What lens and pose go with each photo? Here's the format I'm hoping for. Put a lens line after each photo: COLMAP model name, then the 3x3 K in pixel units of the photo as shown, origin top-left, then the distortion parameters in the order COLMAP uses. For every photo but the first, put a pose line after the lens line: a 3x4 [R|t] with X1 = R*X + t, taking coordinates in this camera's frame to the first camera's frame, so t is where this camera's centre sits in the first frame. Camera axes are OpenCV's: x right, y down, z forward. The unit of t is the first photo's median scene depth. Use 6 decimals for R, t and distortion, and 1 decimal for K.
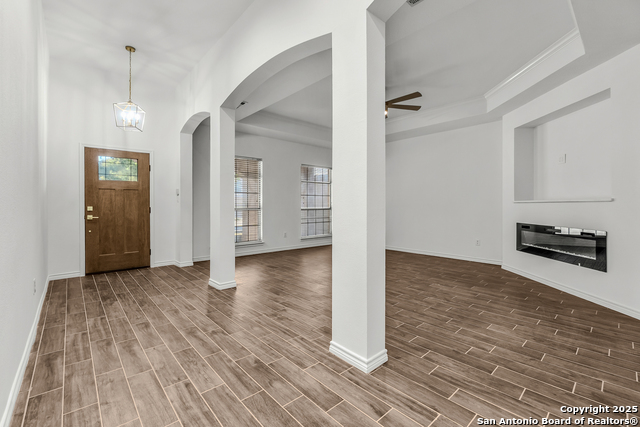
lens RADIAL K [[278.5, 0, 313.5], [0, 278.5, 206.6], [0, 0, 1]] dist [-0.003630, -0.000551]
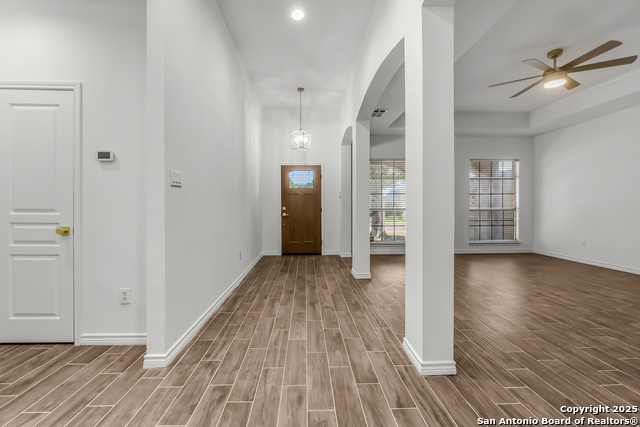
lens RADIAL K [[277.8, 0, 315.7], [0, 277.8, 209.5], [0, 0, 1]] dist [-0.001178, -0.000172]
pose [[0.774861, 0.005450, -0.632108, 0.266979], [0.000772, 0.999954, 0.009568, -0.000838], [0.632131, -0.007902, 0.774821, -0.001360]]
